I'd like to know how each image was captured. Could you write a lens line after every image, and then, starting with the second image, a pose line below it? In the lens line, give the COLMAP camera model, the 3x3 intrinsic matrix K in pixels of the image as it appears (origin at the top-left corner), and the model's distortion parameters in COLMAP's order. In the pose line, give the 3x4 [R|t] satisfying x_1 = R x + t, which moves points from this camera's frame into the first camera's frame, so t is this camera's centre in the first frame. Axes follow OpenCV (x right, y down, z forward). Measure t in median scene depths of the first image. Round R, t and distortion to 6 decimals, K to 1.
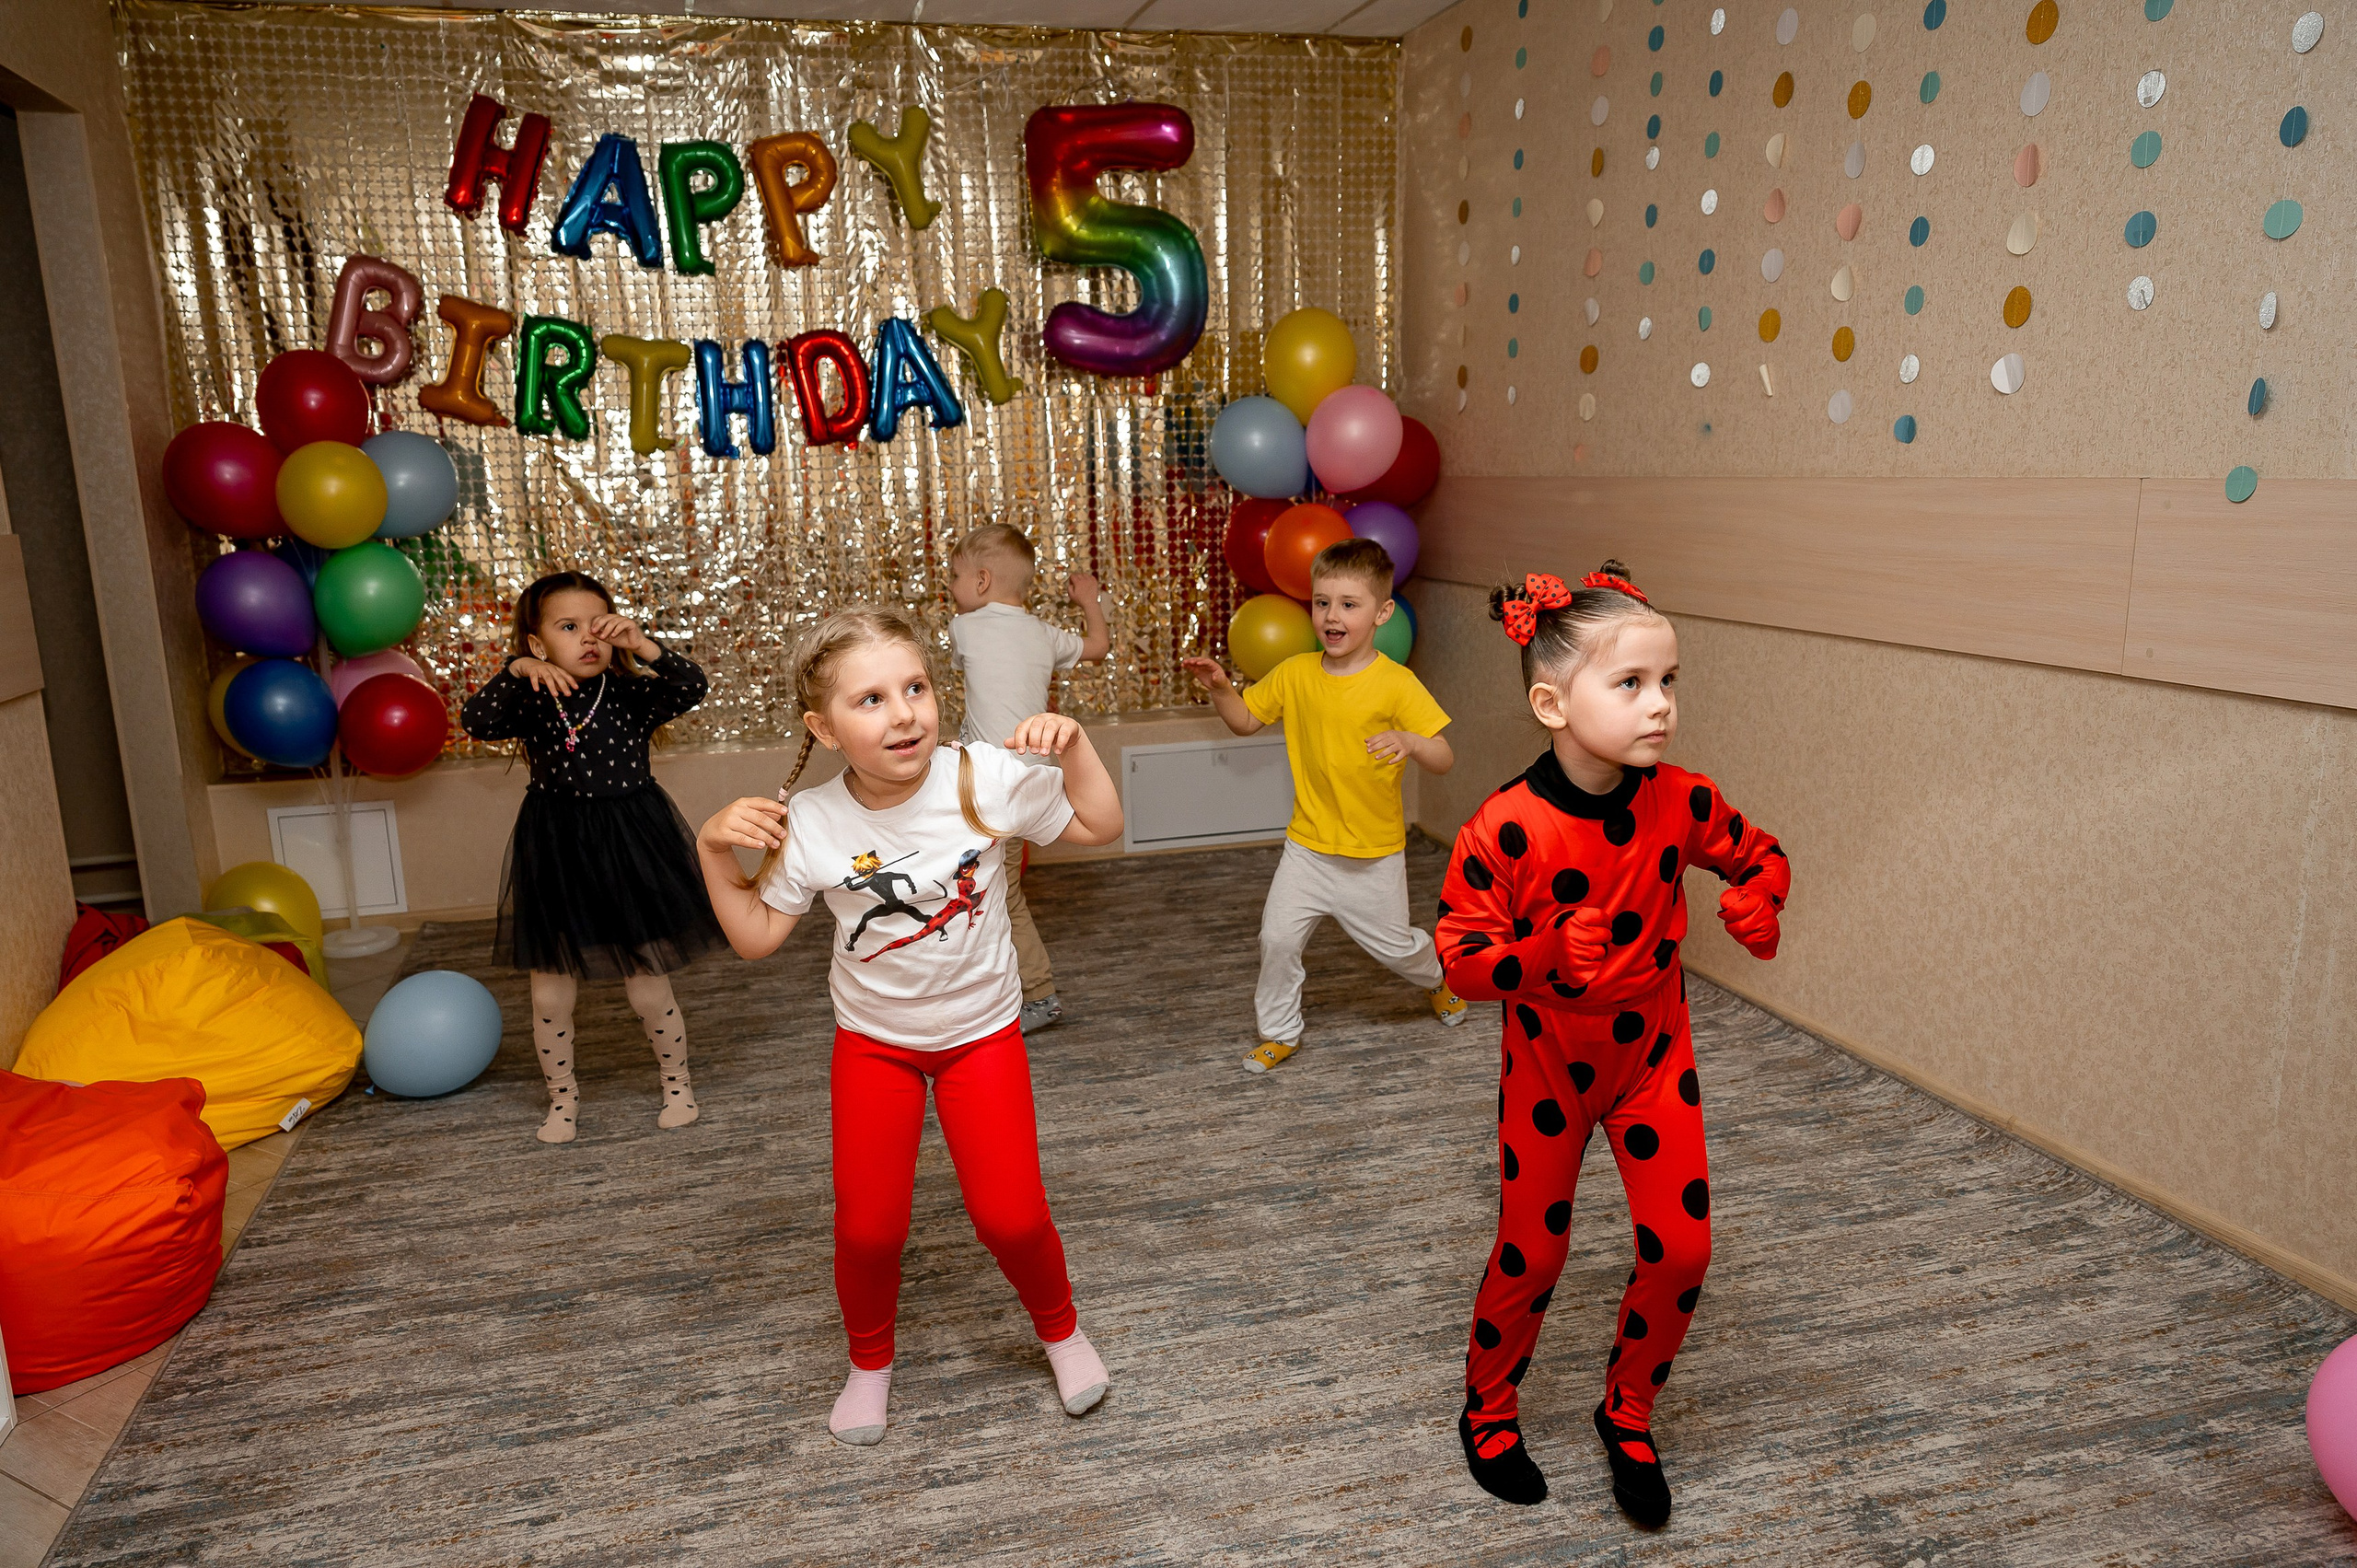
lens RADIAL K [[1688.8, 0, 1111.5], [0, 1688.8, 831.8], [0, 0, 1]] dist [0.001062, -0.001140]
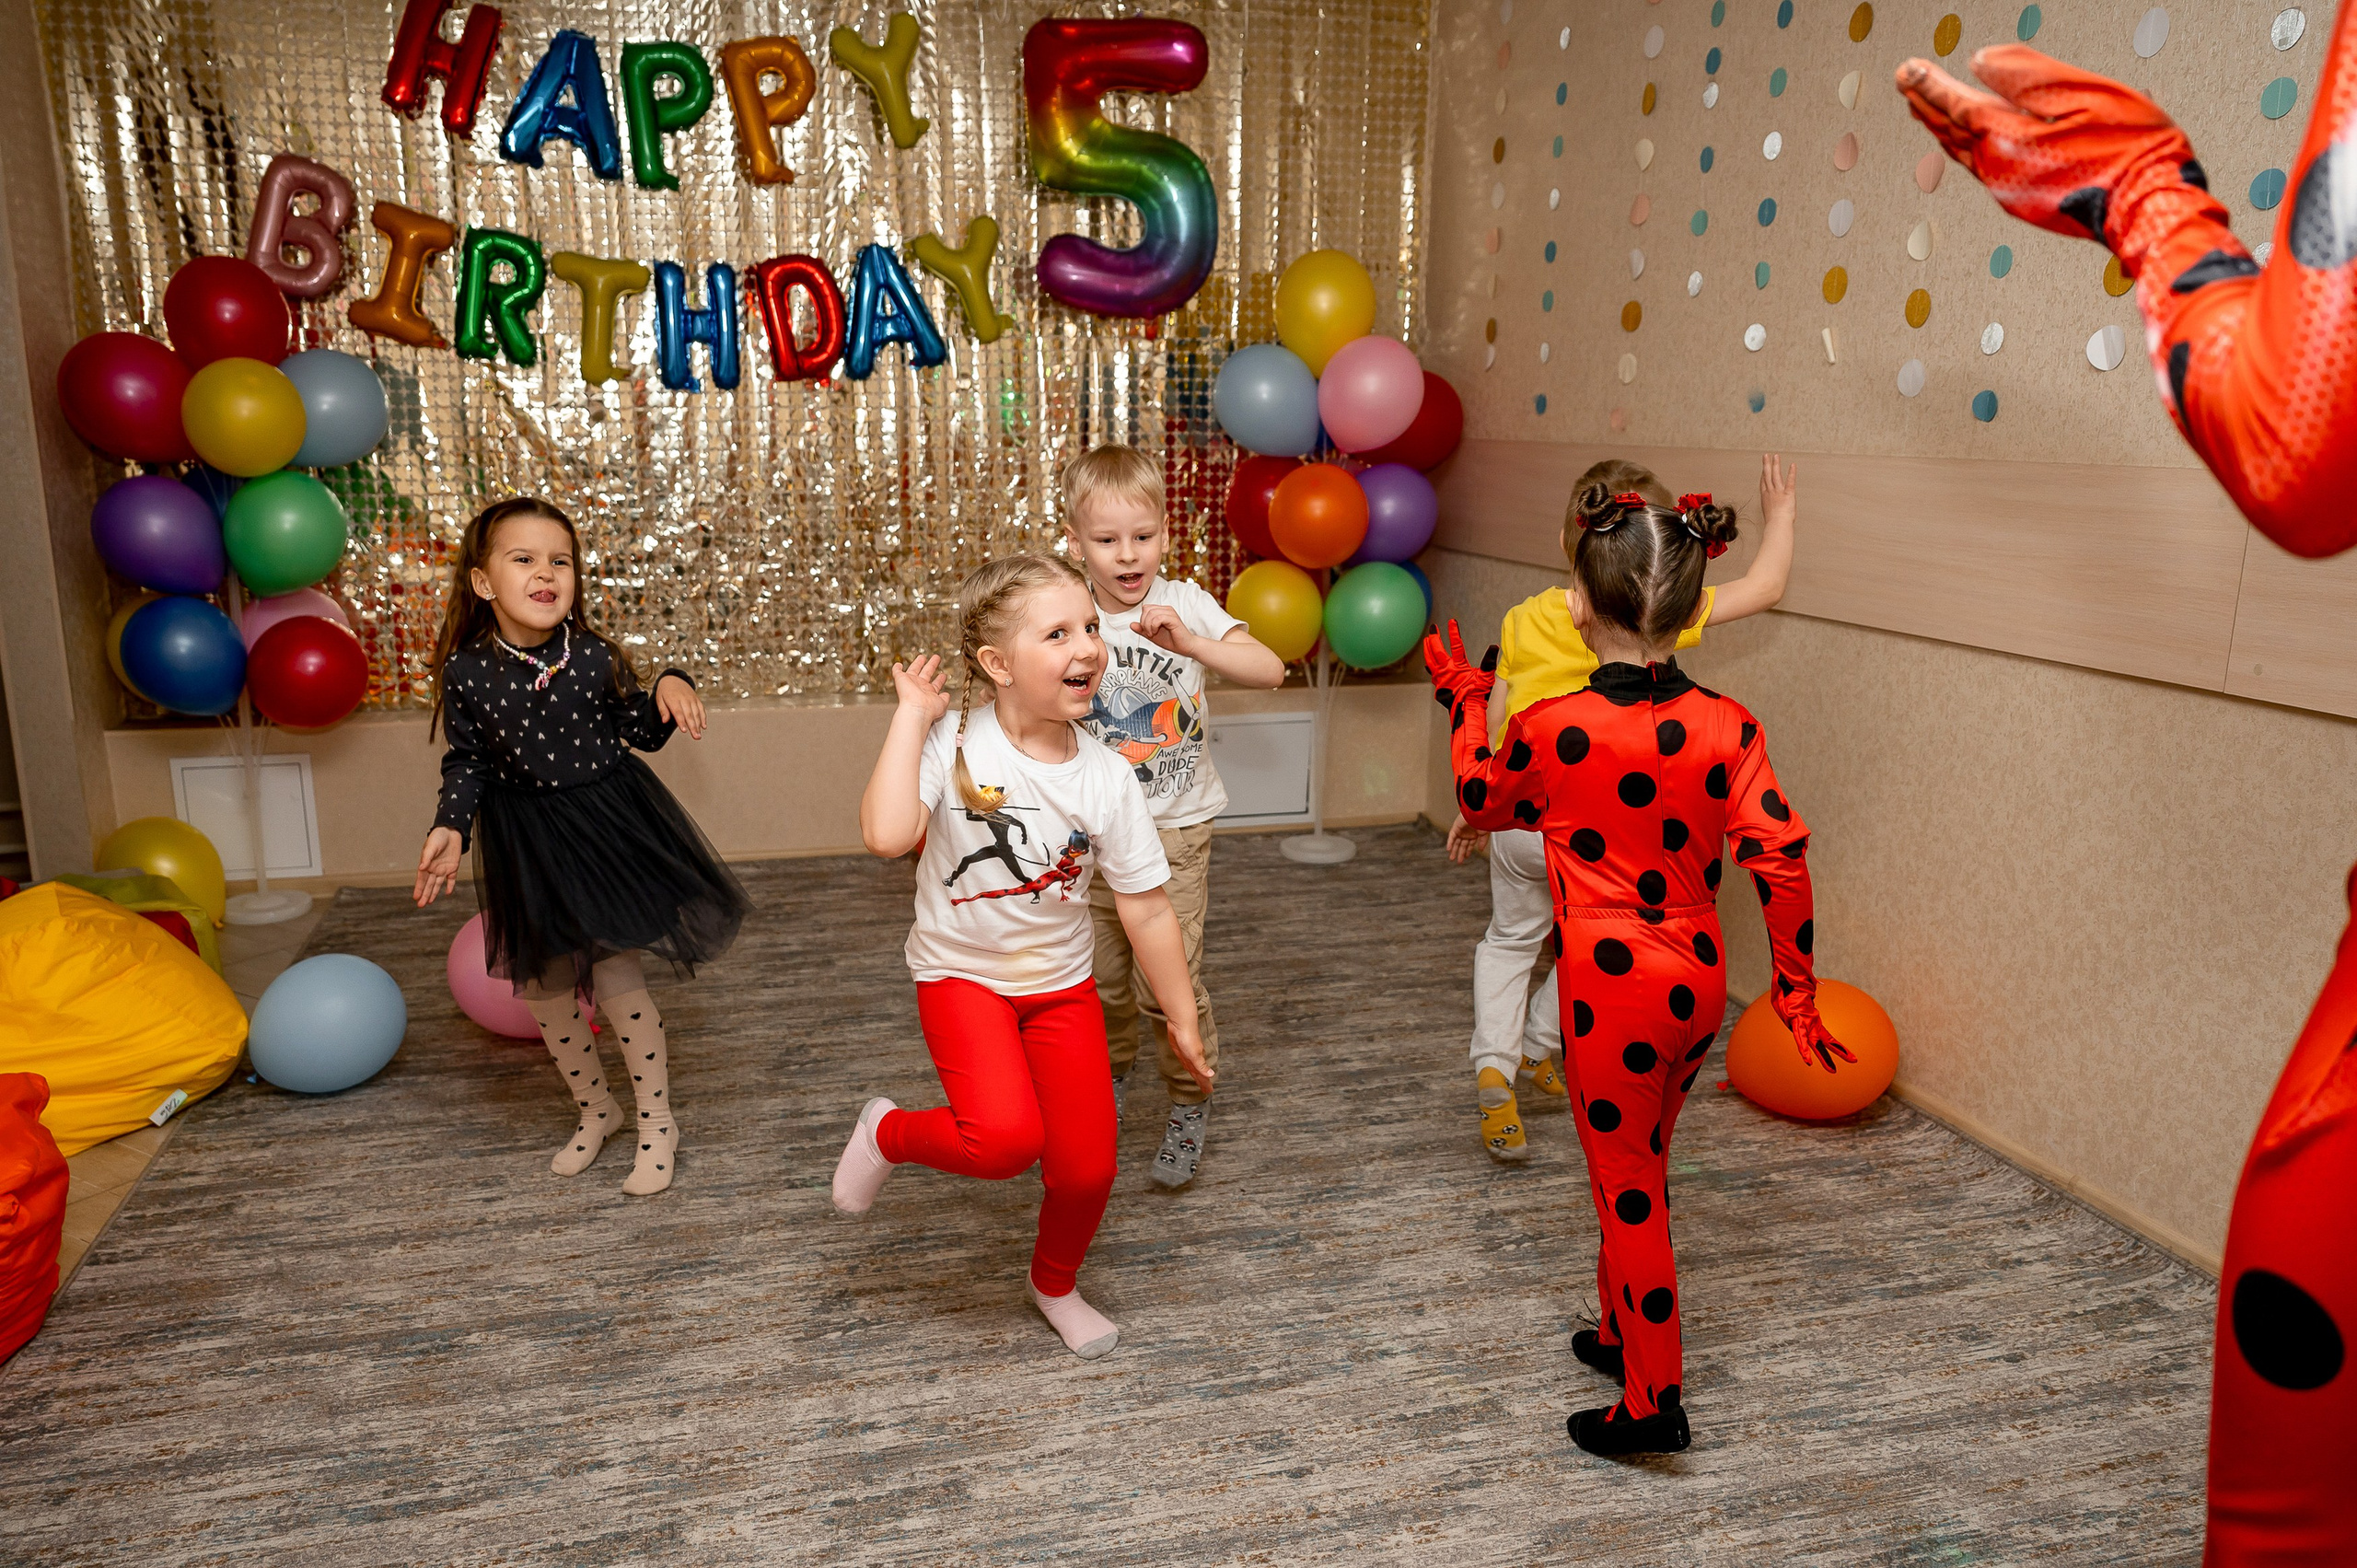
lens RADIAL K [[1748.9, 0, 1117.8], [0, 1748.9, 816.0], [0, 0, 1]] dist [-0.000344, -0.002587]
pose [[0.999423, 0.033348, 0.006466, 0.008122], [-0.033434, 0.999349, 0.013556, -0.012830], [-0.006010, -0.013764, 0.999887, 0.051152]]
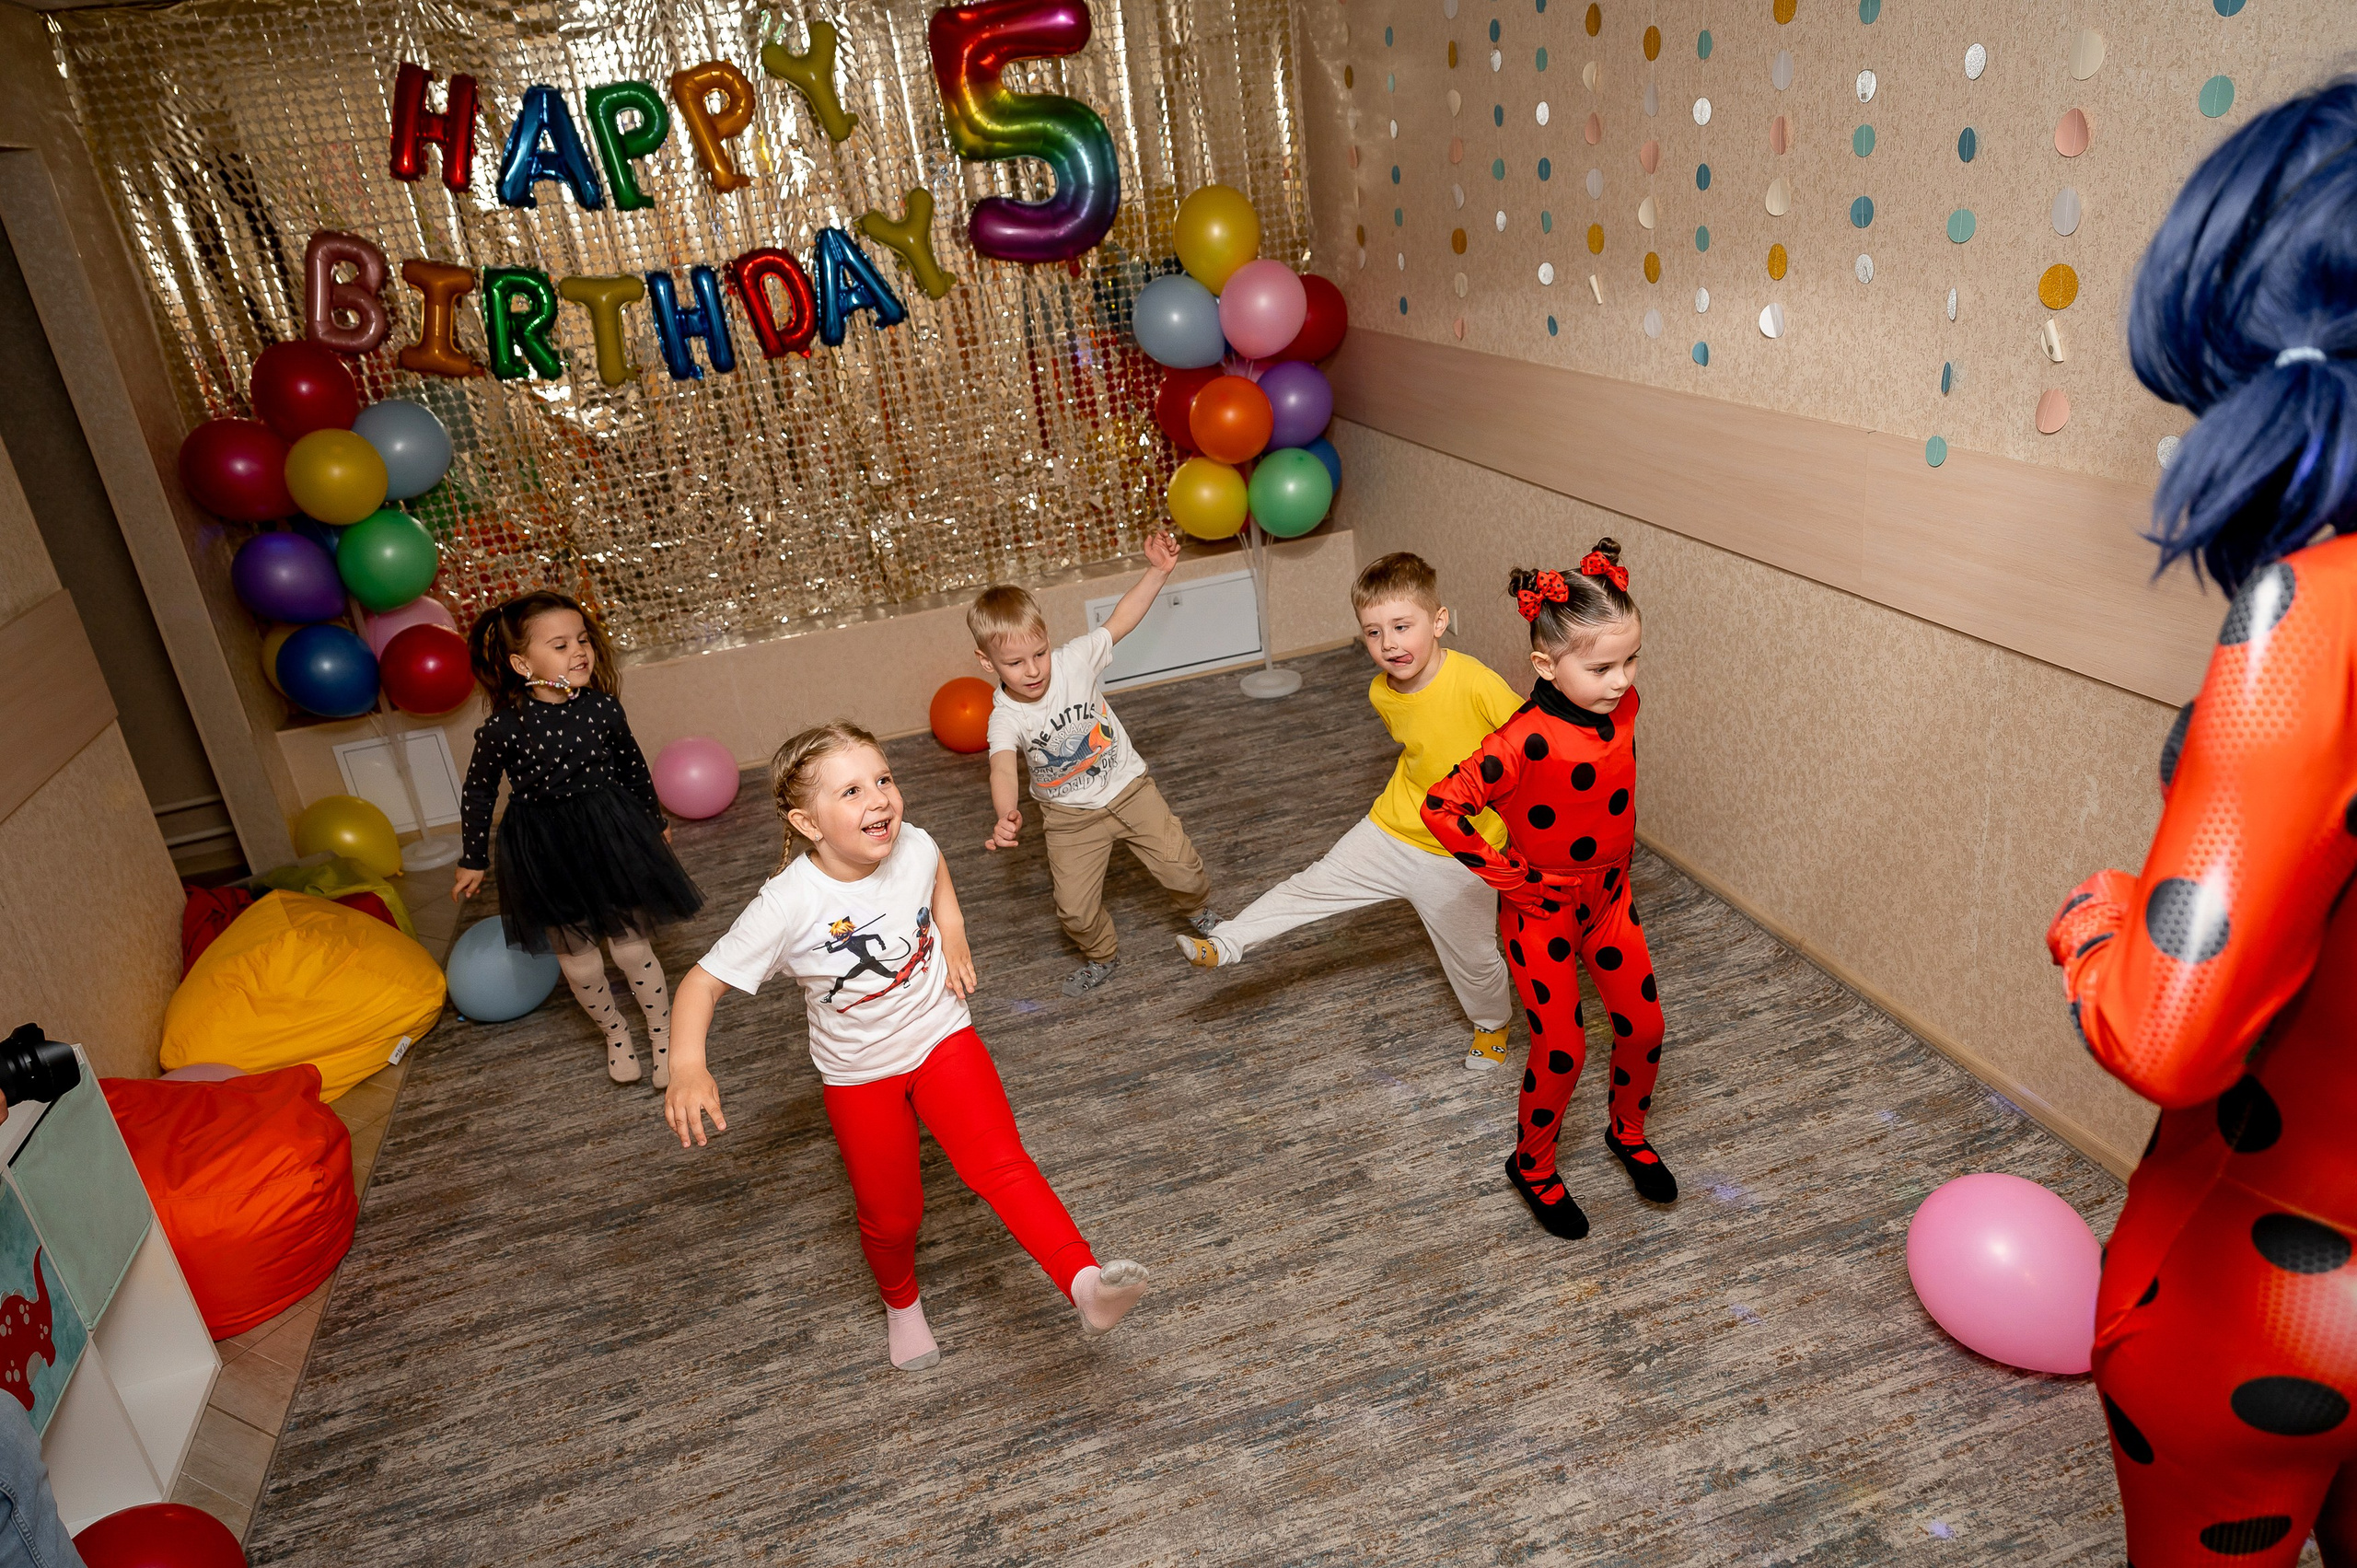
lens RADIAL K [[1615.9, 0, 1178.5], [0, 1615.9, 799.5], [0, 0, 1]] dist [0.000542, 0.001186]
pose [[0.995567, -0.093889, -0.005524, 0.069407], [0.093374, 0.979662, 0.177606, -0.120240], [-0.011264, -0.177334, 0.984086, -0.081507]]
